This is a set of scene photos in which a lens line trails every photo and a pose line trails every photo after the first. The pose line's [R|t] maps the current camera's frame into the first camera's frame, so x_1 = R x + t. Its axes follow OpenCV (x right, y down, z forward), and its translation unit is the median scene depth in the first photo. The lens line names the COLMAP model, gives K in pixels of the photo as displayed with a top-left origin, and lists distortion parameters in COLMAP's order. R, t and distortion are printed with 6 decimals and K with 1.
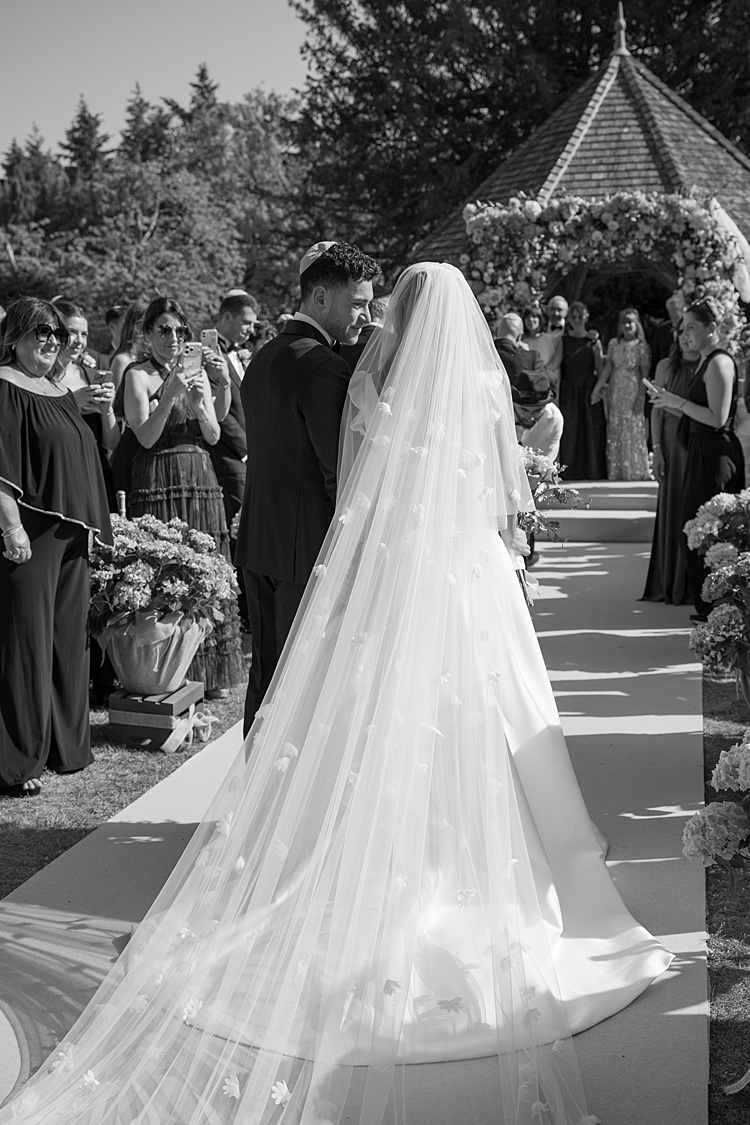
lens RADIAL K [[1342.3, 0, 372.0], [0, 1342.3, 560.4], [0, 0, 1]] dist [-0.043408, 0.000000]
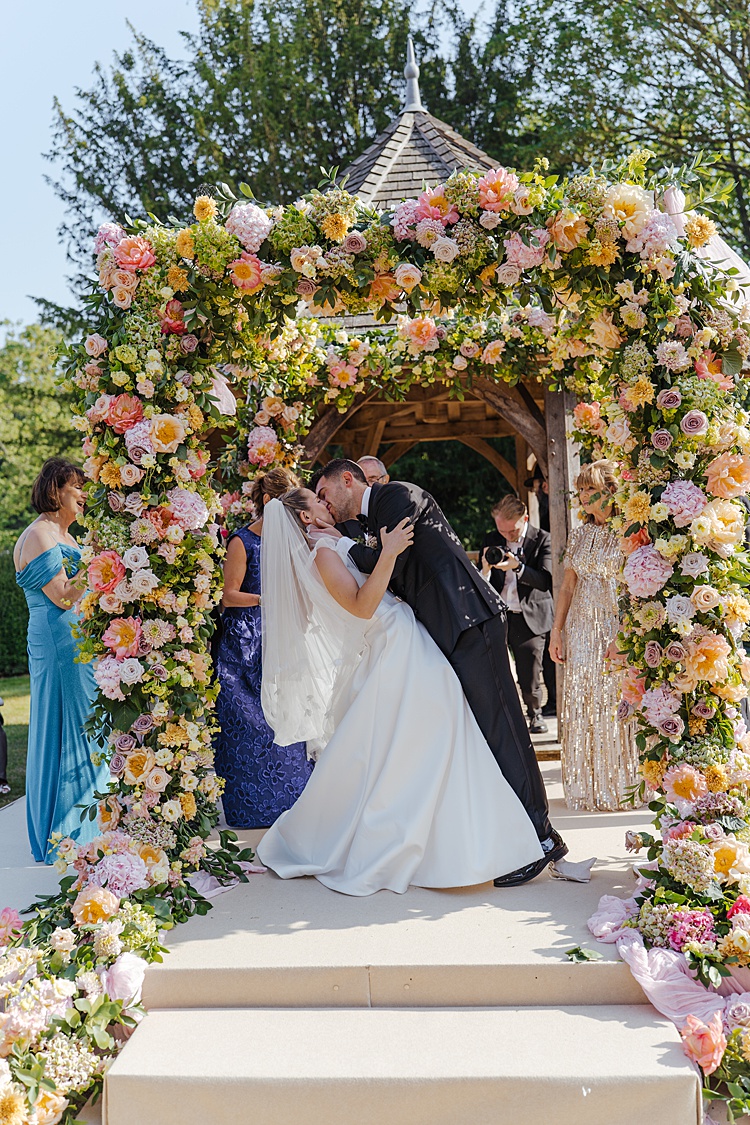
lens RADIAL K [[1127.9, 0, 375.1], [0, 1127.9, 563.1], [0, 0, 1]] dist [0.004422, 0.000000]
pose [[0.987807, -0.029541, 0.152855, 0.100679], [0.050759, 0.989293, -0.136833, -0.106556], [-0.147176, 0.142923, 0.978730, 0.659806]]
